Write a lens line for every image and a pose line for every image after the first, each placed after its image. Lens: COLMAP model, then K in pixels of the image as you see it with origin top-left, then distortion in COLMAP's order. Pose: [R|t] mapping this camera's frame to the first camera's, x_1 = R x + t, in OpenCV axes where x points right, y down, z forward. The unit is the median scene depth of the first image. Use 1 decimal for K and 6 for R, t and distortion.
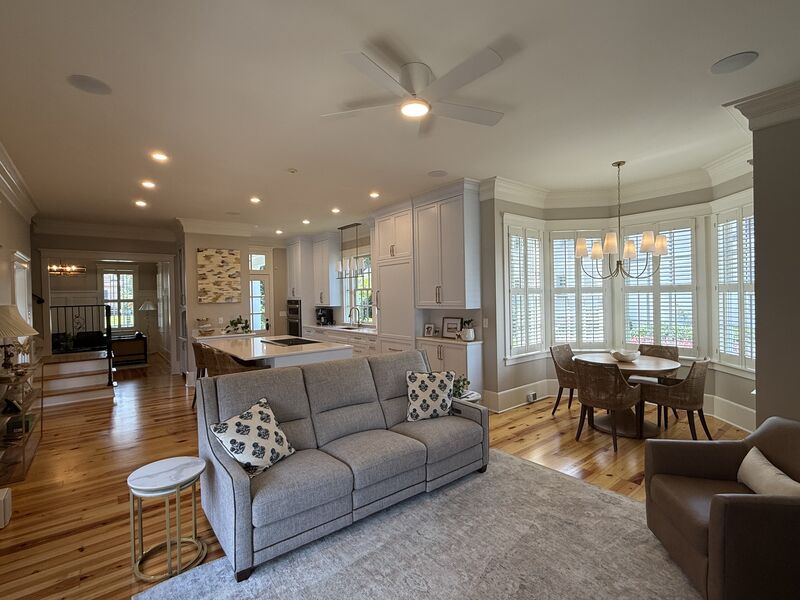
lens RADIAL K [[383.9, 0, 395.3], [0, 383.9, 300.1], [0, 0, 1]] dist [0.003096, 0.000200]
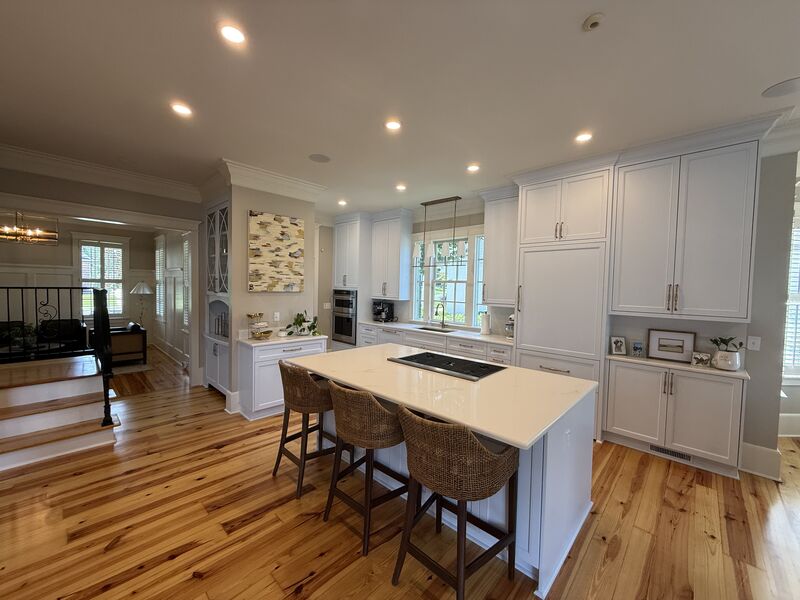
lens RADIAL K [[320.5, 0, 398.8], [0, 320.5, 299.3], [0, 0, 1]] dist [-0.001857, 0.000247]
pose [[0.987784, 0.037902, 0.151148, -0.315905], [-0.042183, 0.998792, 0.025219, -0.003180], [-0.150010, -0.031287, 0.988189, 0.375706]]
